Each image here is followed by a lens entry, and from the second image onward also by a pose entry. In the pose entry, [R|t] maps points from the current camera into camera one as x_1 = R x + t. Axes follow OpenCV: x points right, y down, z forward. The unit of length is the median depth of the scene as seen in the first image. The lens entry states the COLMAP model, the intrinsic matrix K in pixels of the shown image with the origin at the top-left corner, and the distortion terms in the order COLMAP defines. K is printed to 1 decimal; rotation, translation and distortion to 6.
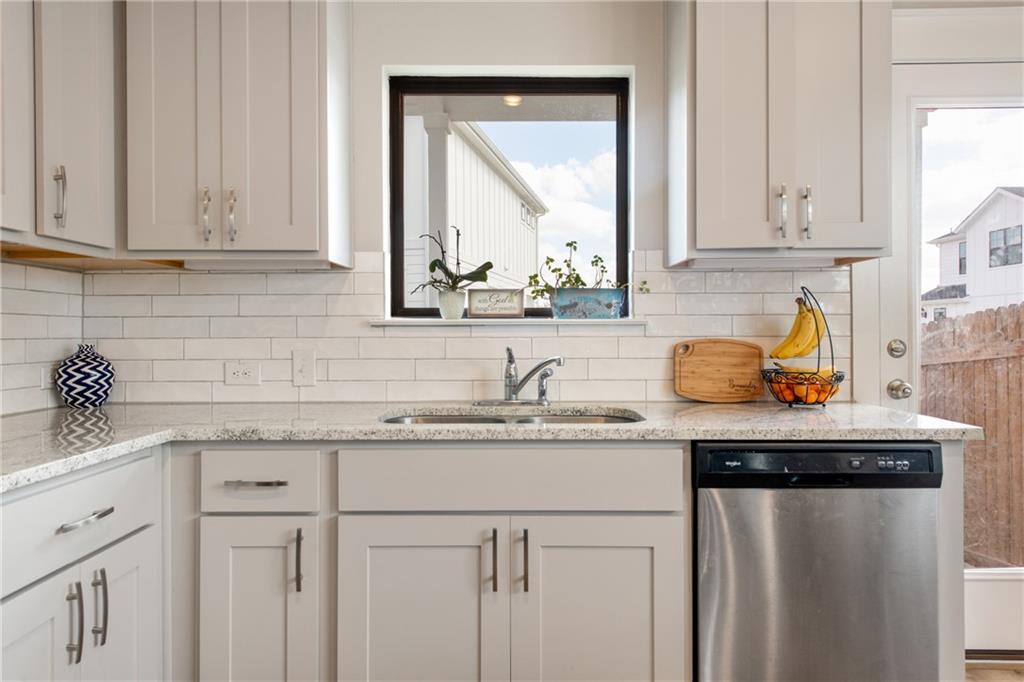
lens RADIAL K [[674.8, 0, 516.6], [0, 674.8, 327.1], [0, 0, 1]] dist [-0.000102, 0.000214]
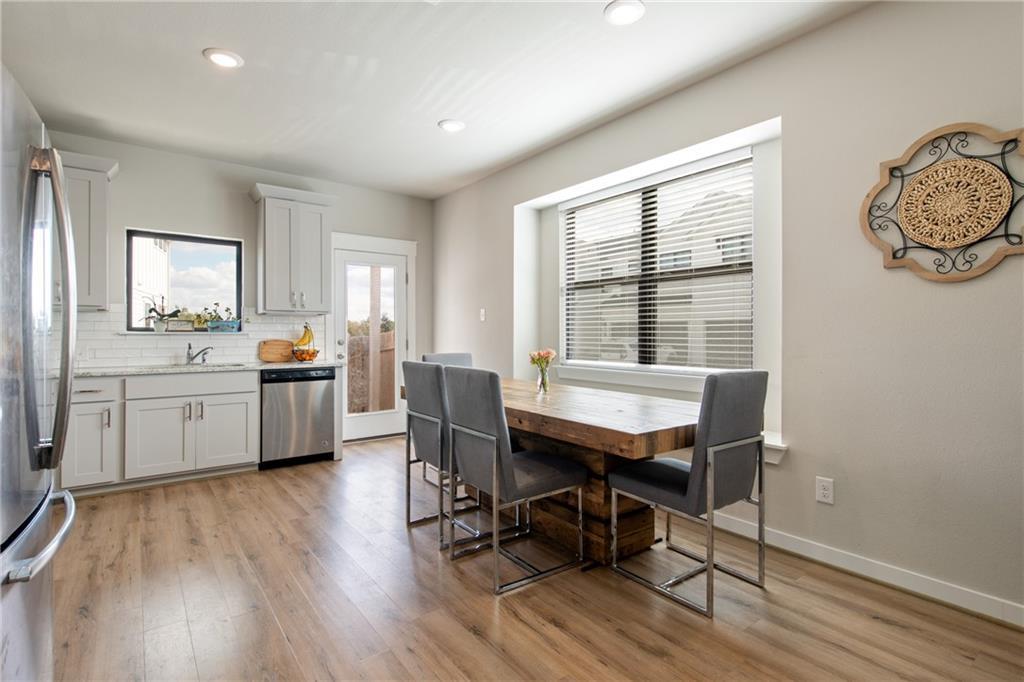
lens RADIAL K [[505.3, 0, 513.6], [0, 505.3, 334.0], [0, 0, 1]] dist [0.020165, -0.000363]
pose [[0.803763, 0.000968, 0.594948, -0.171603], [-0.003484, 0.999989, 0.003081, -0.016028], [-0.594939, -0.004549, 0.803758, -1.312146]]
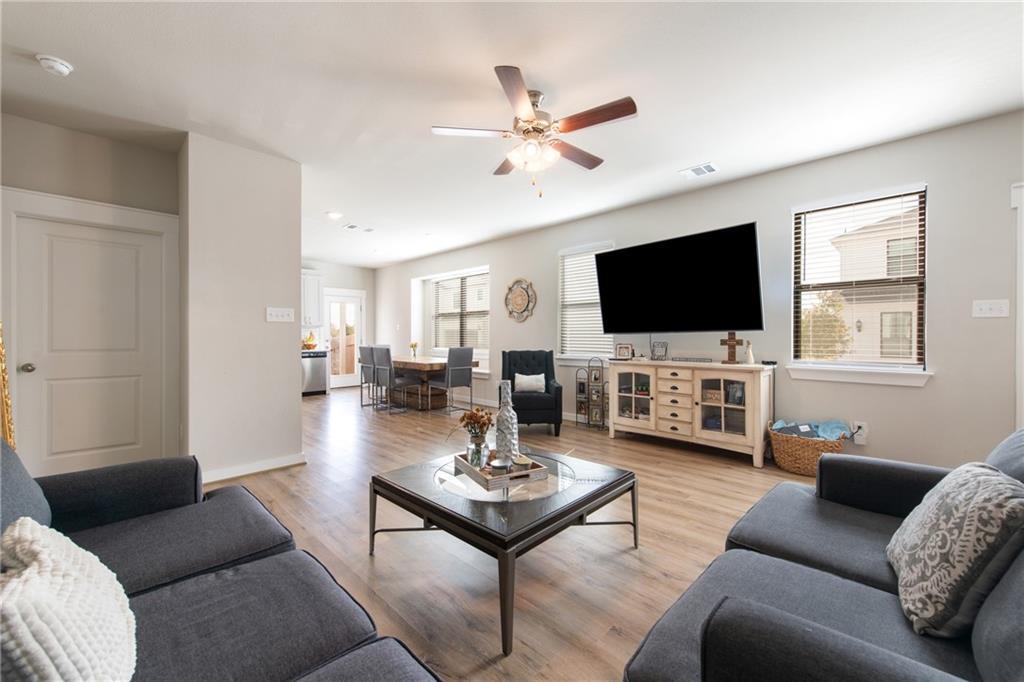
lens RADIAL K [[398.6, 0, 512.0], [0, 398.6, 341.0], [0, 0, 1]] dist [-0.000549, -0.000041]
pose [[0.705276, -0.005646, 0.708911, -0.854029], [-0.005079, 0.999902, 0.013016, -0.019284], [-0.708915, -0.012780, 0.705178, -2.834577]]
